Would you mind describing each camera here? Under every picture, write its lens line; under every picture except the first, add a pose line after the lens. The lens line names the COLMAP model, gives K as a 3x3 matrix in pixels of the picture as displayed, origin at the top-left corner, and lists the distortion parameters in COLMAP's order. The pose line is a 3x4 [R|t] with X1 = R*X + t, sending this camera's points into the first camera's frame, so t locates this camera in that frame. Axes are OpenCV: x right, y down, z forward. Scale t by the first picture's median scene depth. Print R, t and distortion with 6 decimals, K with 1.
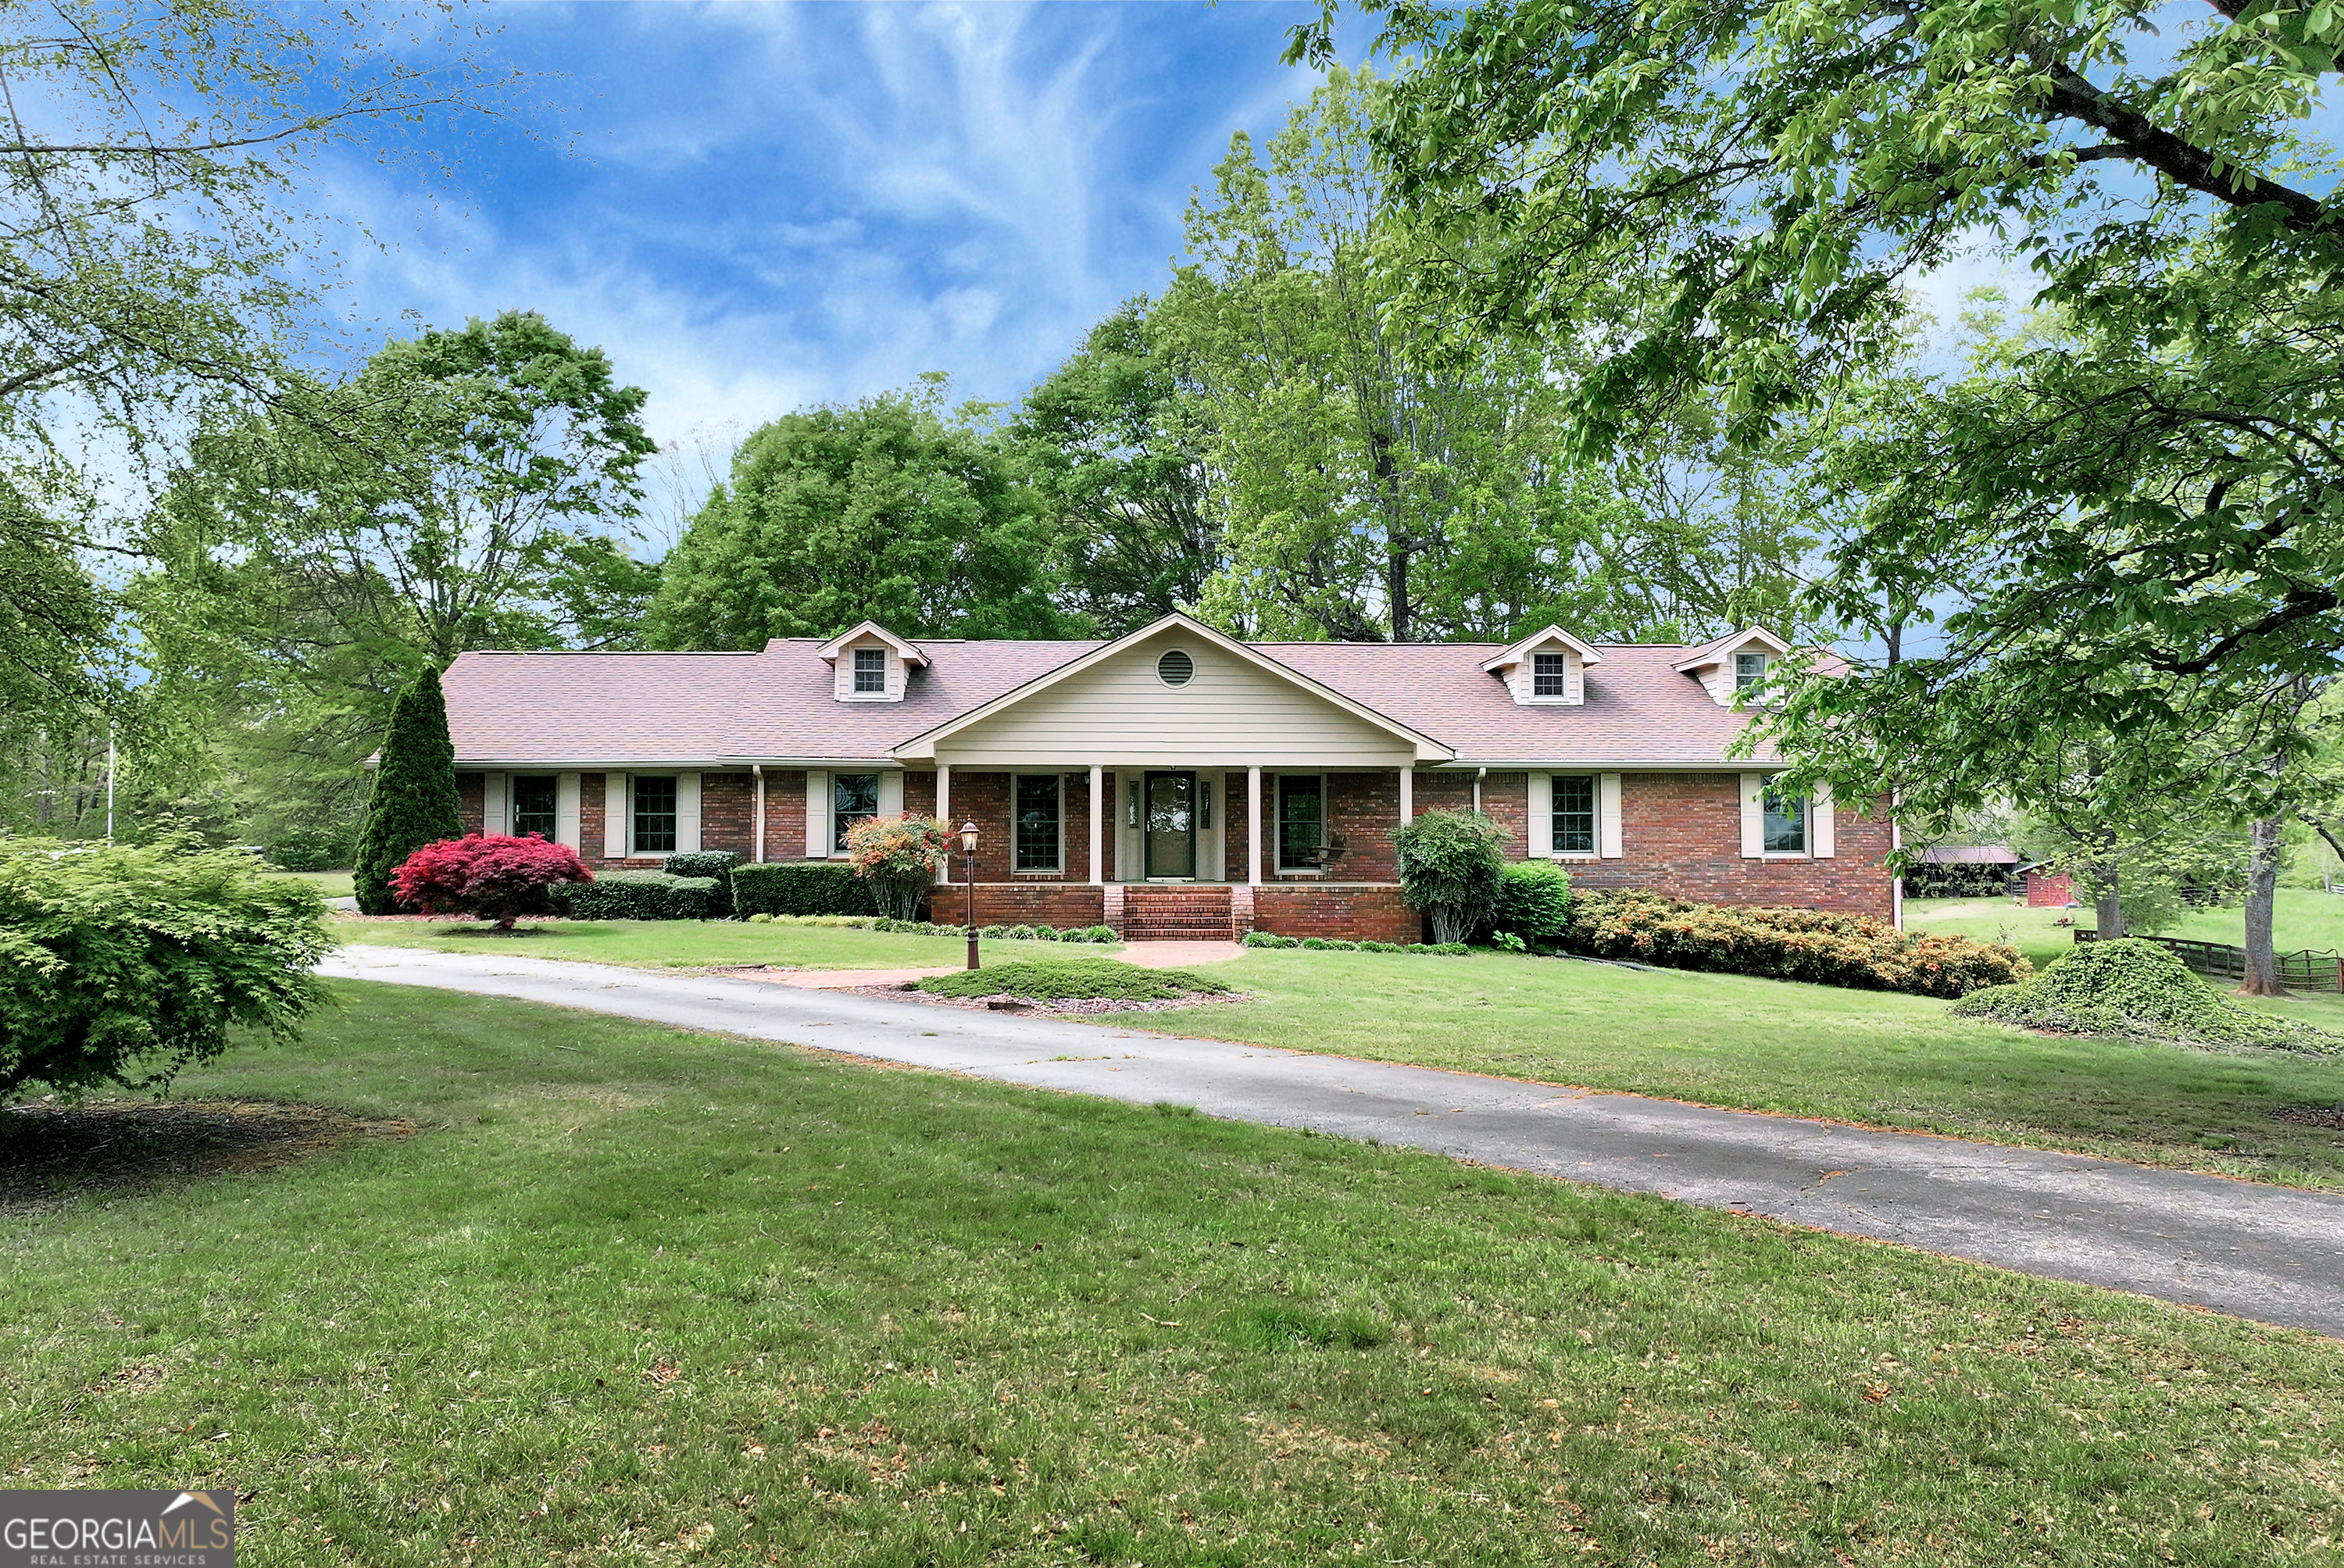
lens RADIAL K [[1952.6, 0, 1181.9], [0, 1952.6, 780.0], [0, 0, 1]] dist [0.012590, -0.018034]
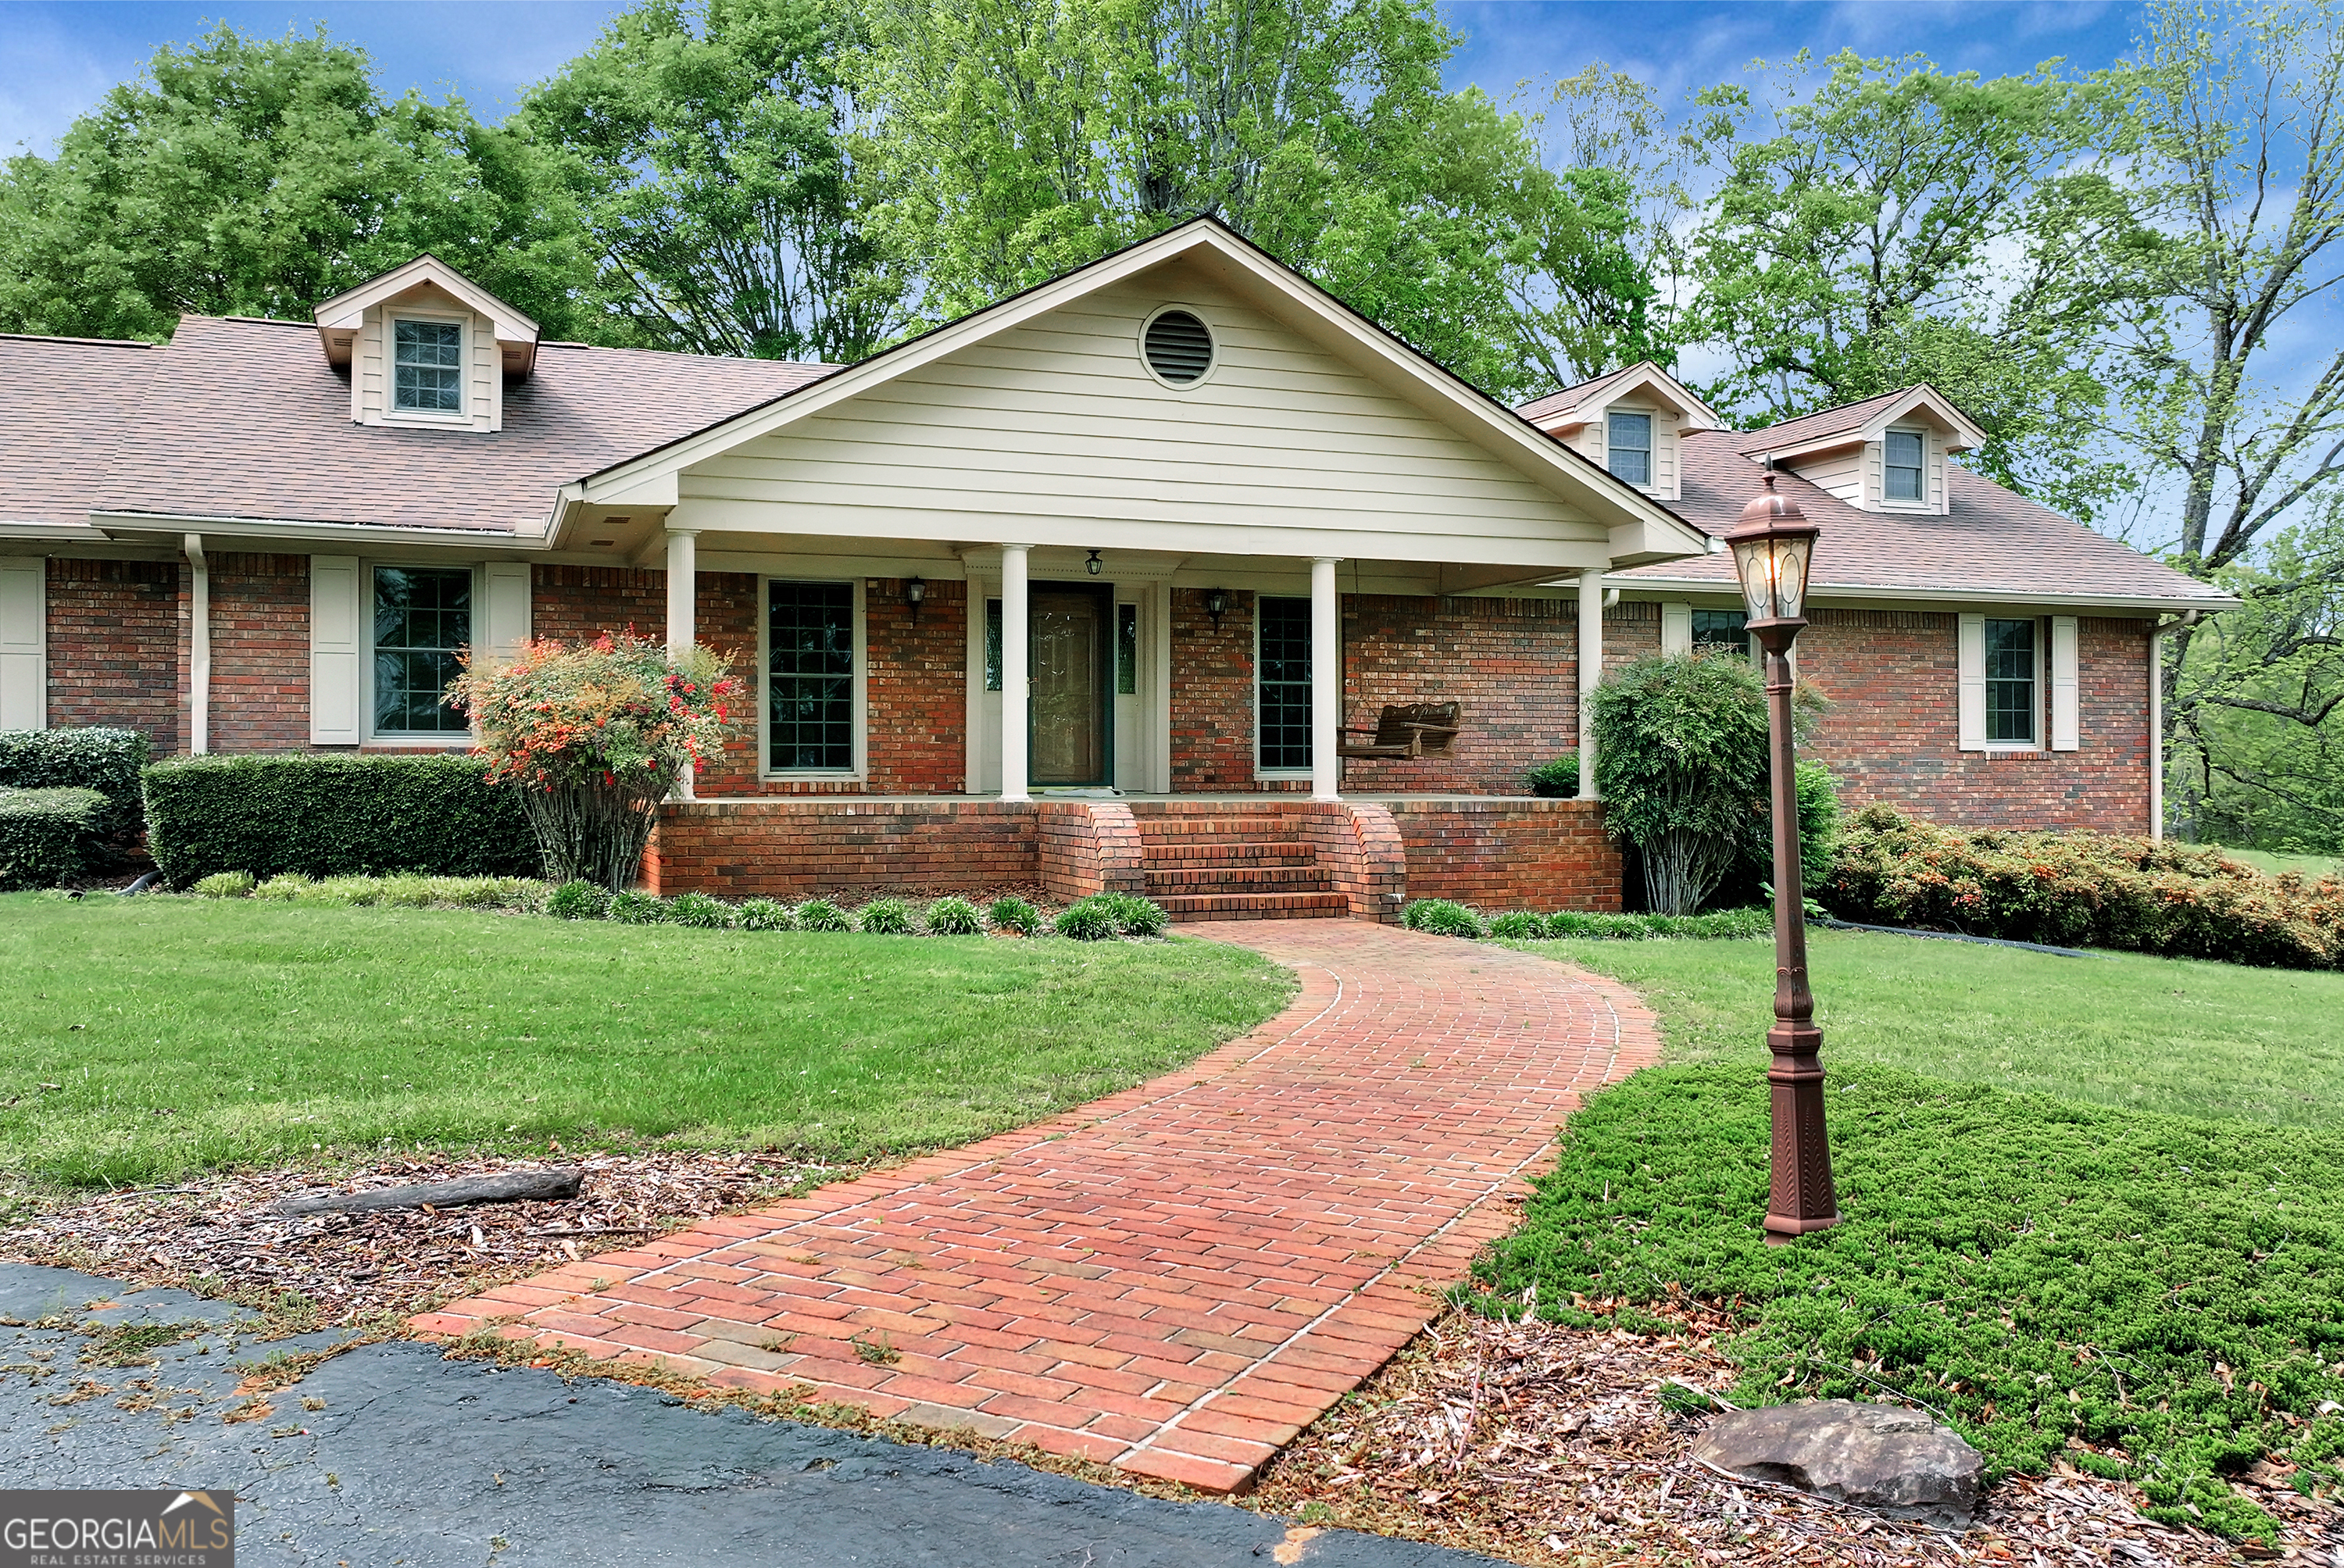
lens RADIAL K [[1952.6, 0, 1181.9], [0, 1952.6, 780.0], [0, 0, 1]] dist [0.012590, -0.018034]
pose [[0.951175, -0.002520, 0.308641, -0.137637], [-0.011259, 0.999018, 0.042855, 0.025613], [-0.308446, -0.044238, 0.950213, 0.493562]]
